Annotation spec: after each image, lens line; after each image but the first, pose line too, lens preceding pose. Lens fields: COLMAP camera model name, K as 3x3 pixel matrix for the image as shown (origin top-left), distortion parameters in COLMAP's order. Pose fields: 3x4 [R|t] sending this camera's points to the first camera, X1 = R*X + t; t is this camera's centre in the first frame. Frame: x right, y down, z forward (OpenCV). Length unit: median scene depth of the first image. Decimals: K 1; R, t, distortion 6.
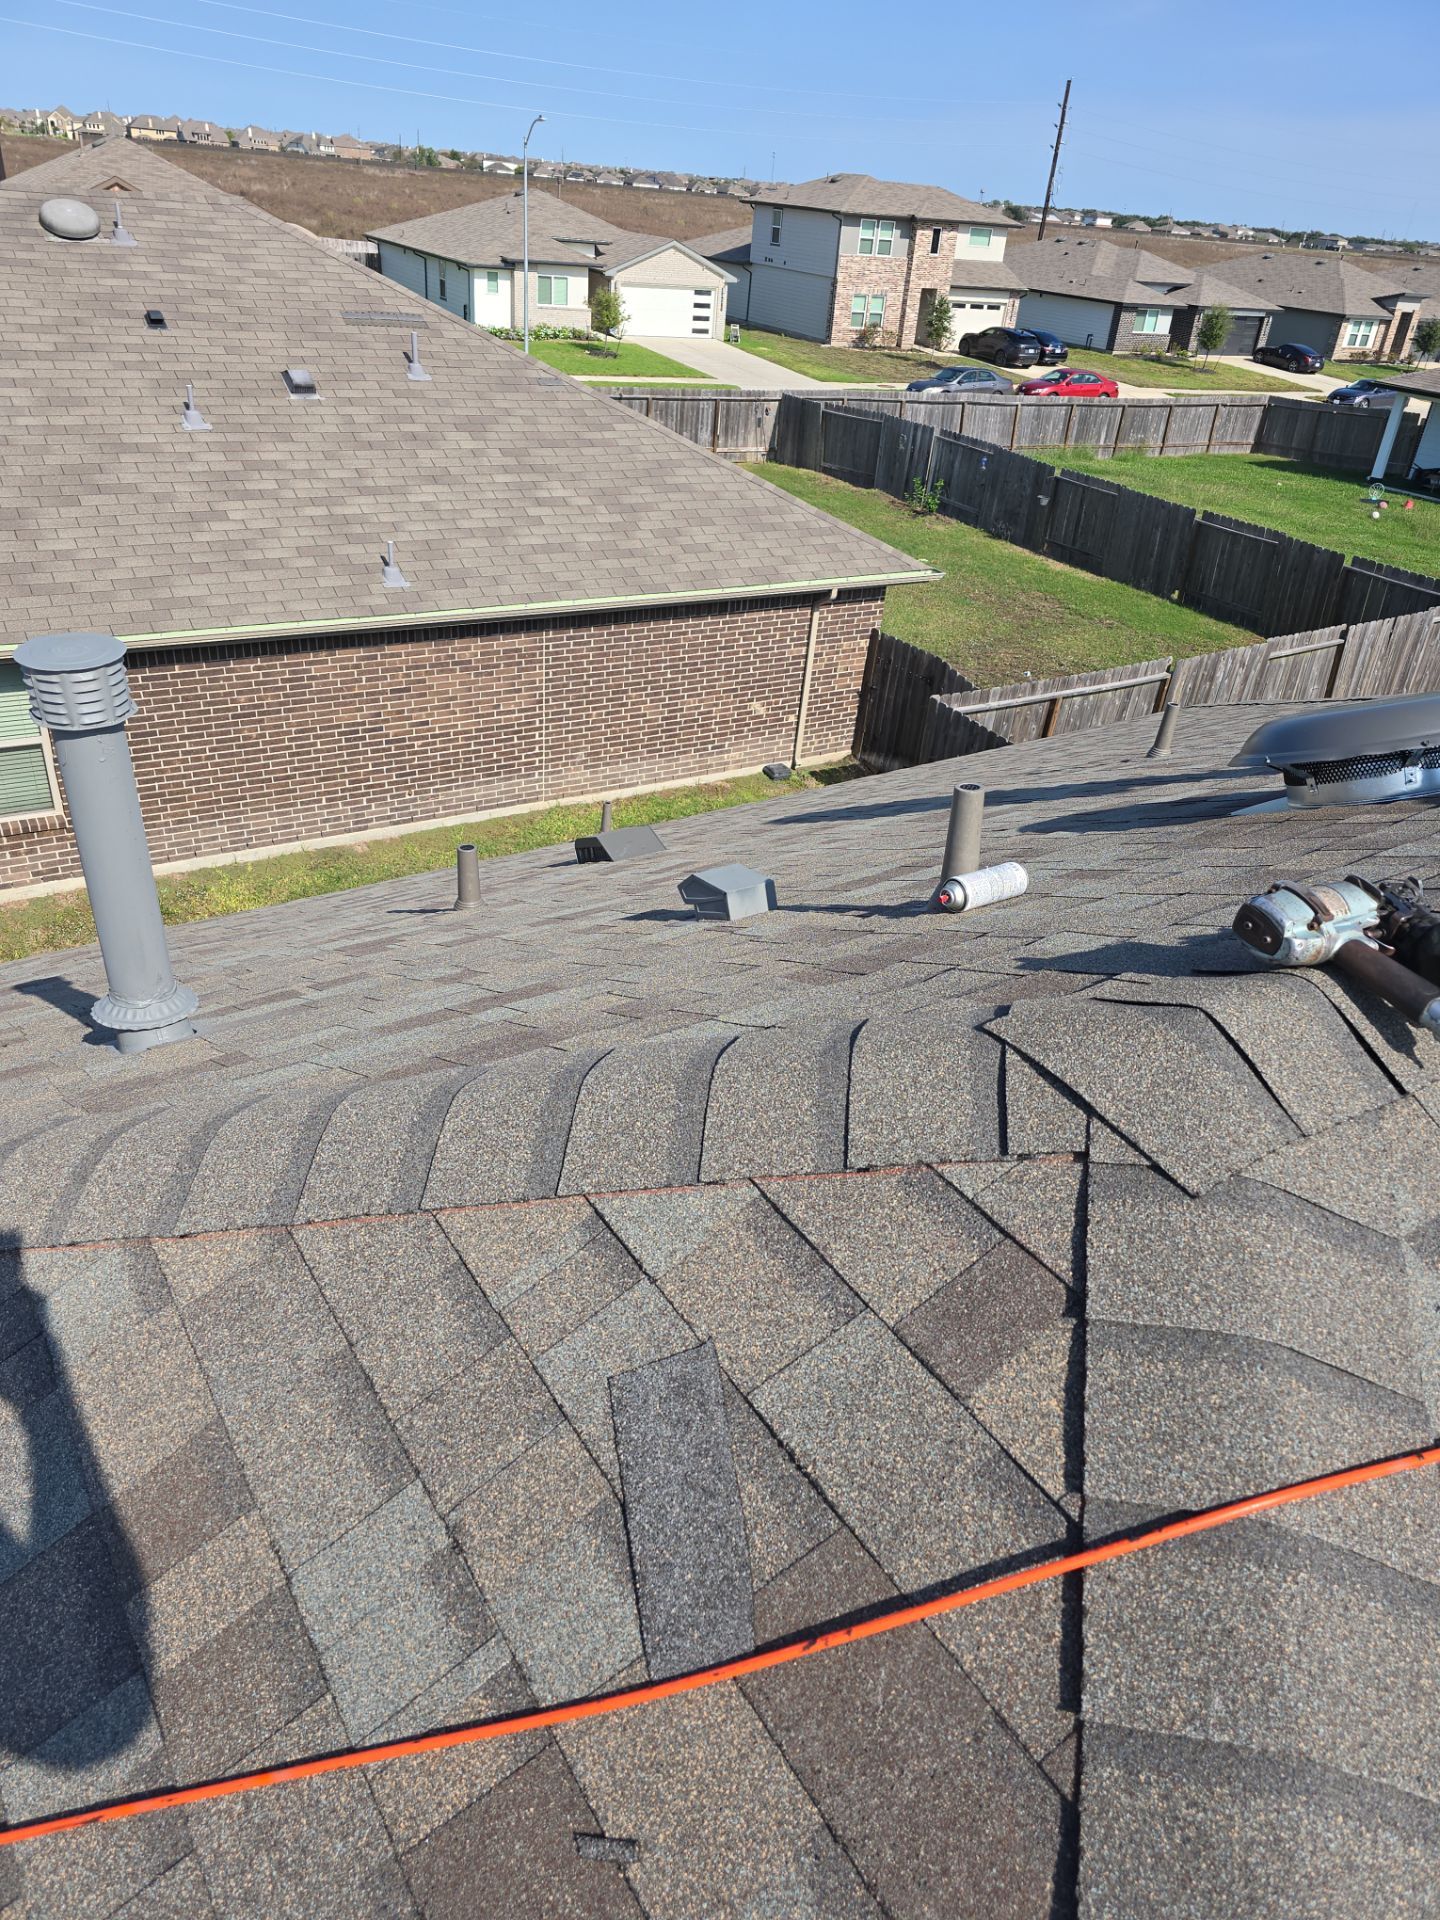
lens RADIAL K [[1280.6, 0, 725.1], [0, 1280.6, 952.1], [0, 0, 1]] dist [0.068843, -0.058188]
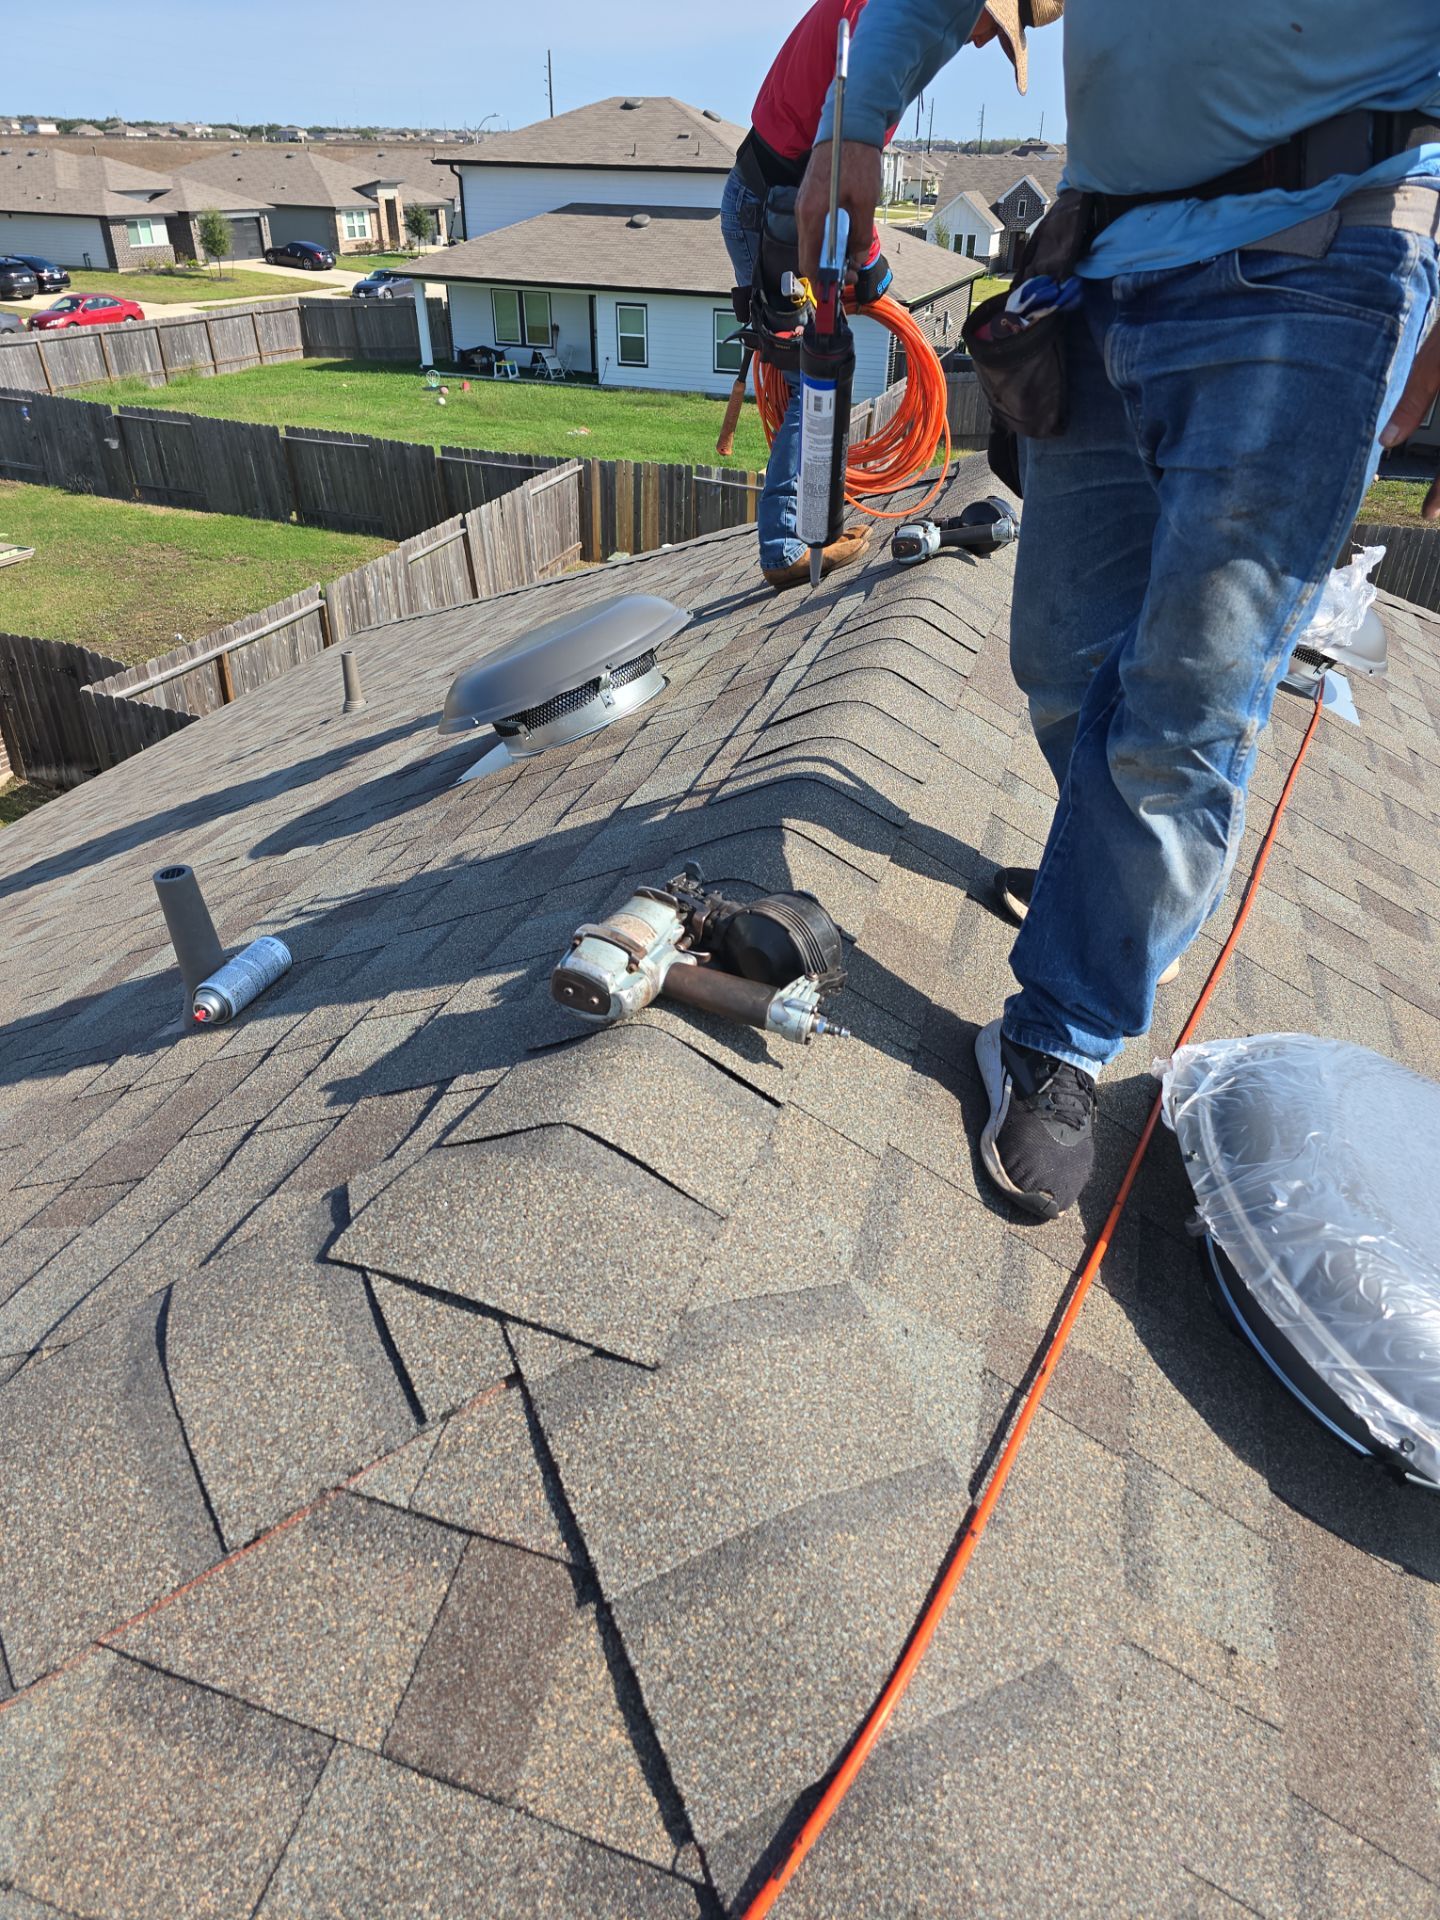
lens RADIAL K [[1273.6, 0, 727.0], [0, 1273.6, 963.0], [0, 0, 1]] dist [0.055695, -0.045992]
pose [[0.785882, -0.385540, 0.483476, 0.010514], [0.351933, 0.921731, 0.162959, -0.017076], [-0.508462, 0.042084, 0.860055, 0.026672]]
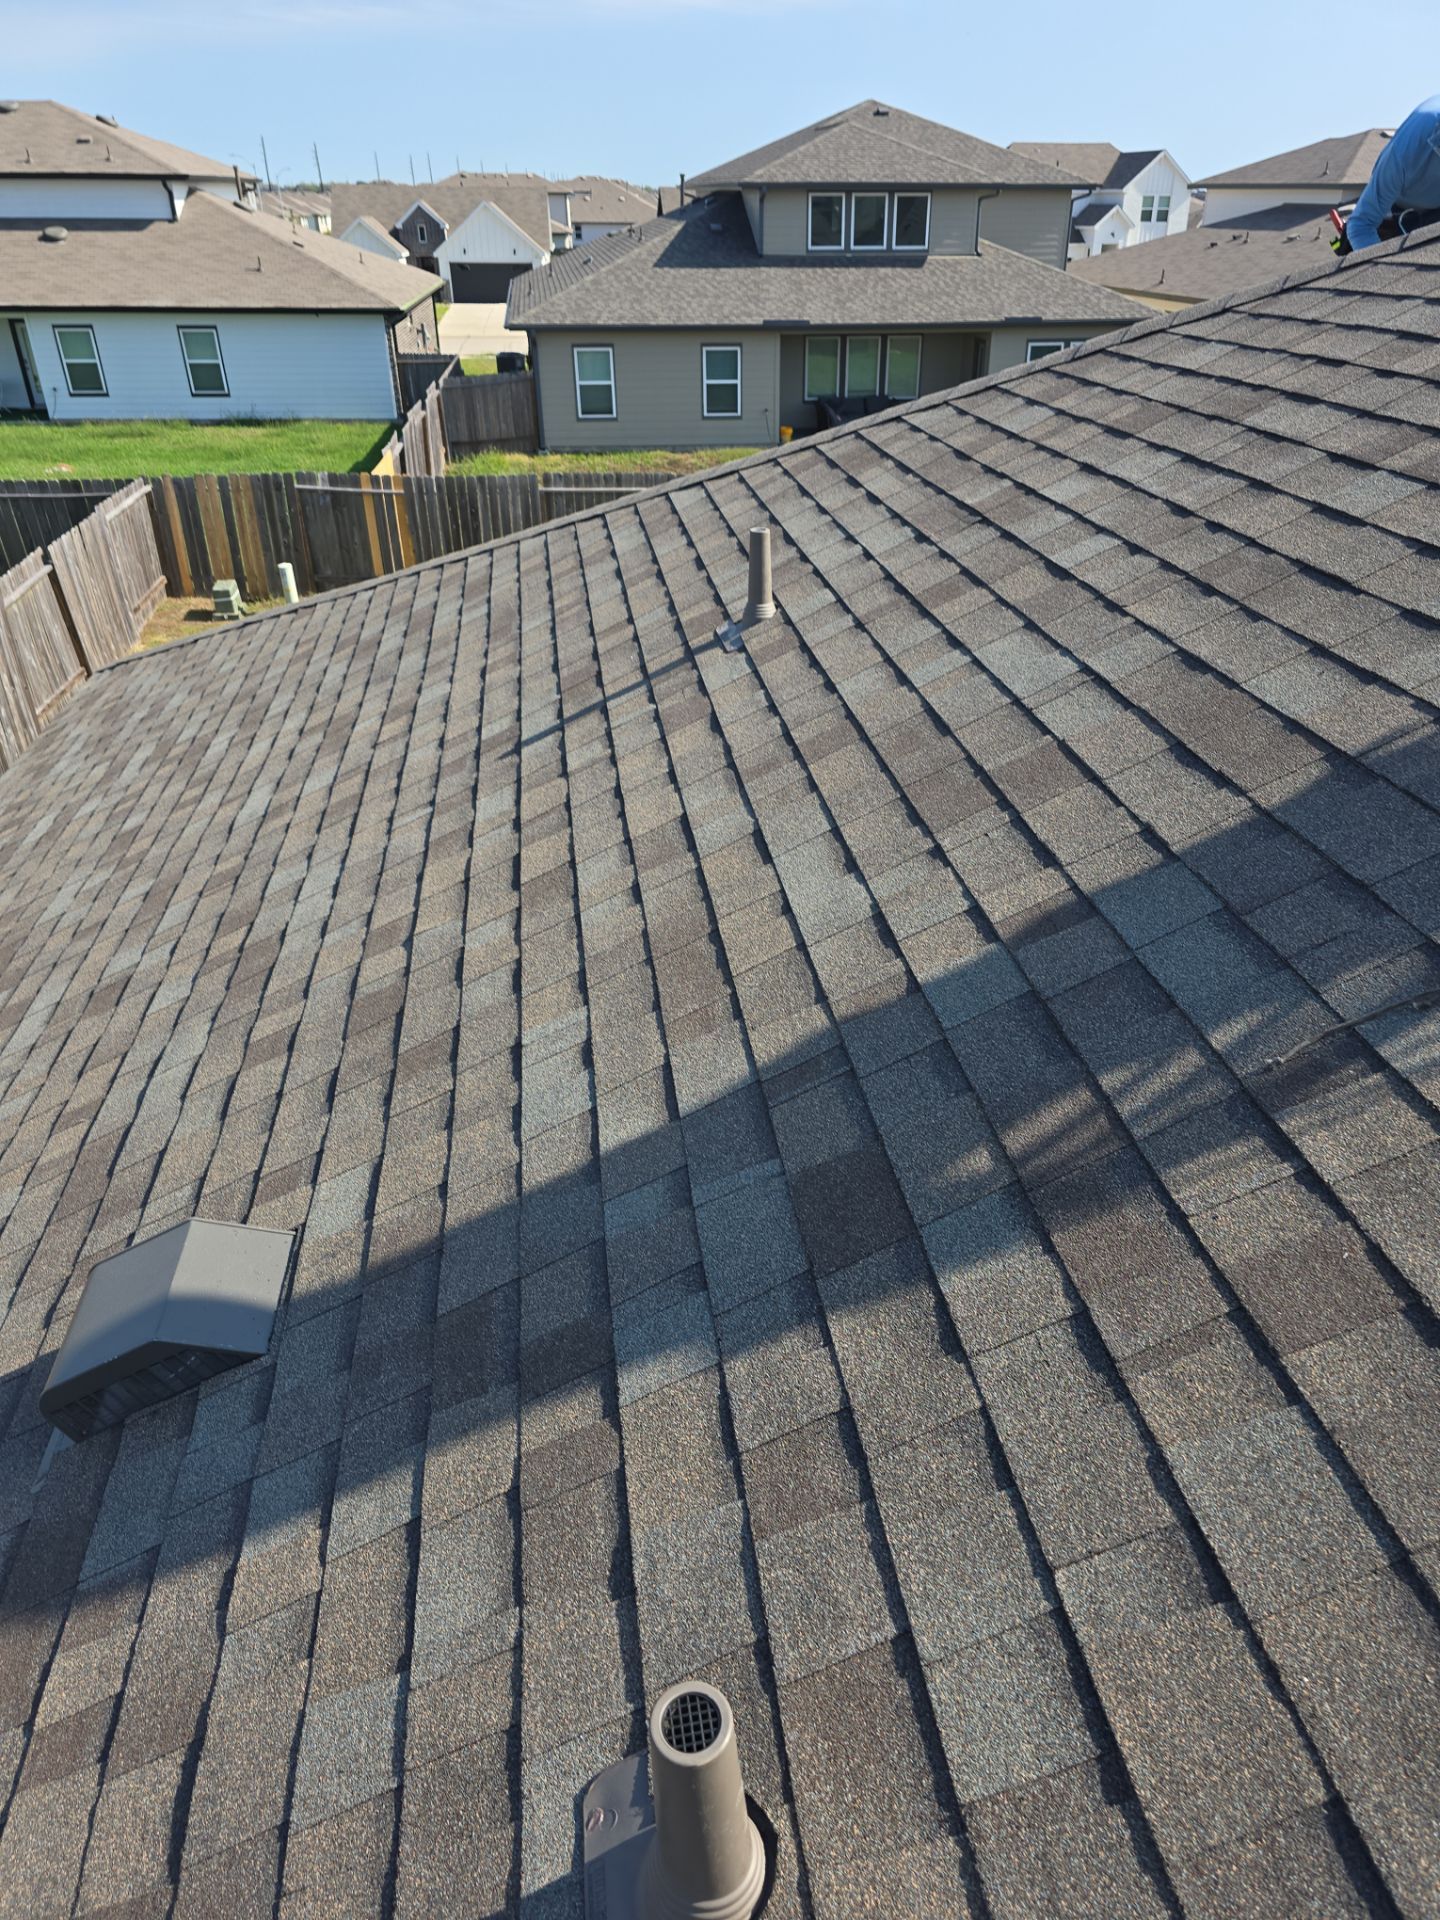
lens RADIAL K [[1267.3, 0, 758.7], [0, 1267.3, 980.4], [0, 0, 1]] dist [0.045507, -0.041125]
pose [[0.435462, -0.533786, 0.724876, -0.104595], [0.479656, 0.818989, 0.314940, -0.087045], [-0.761776, 0.210547, 0.612672, 0.280687]]
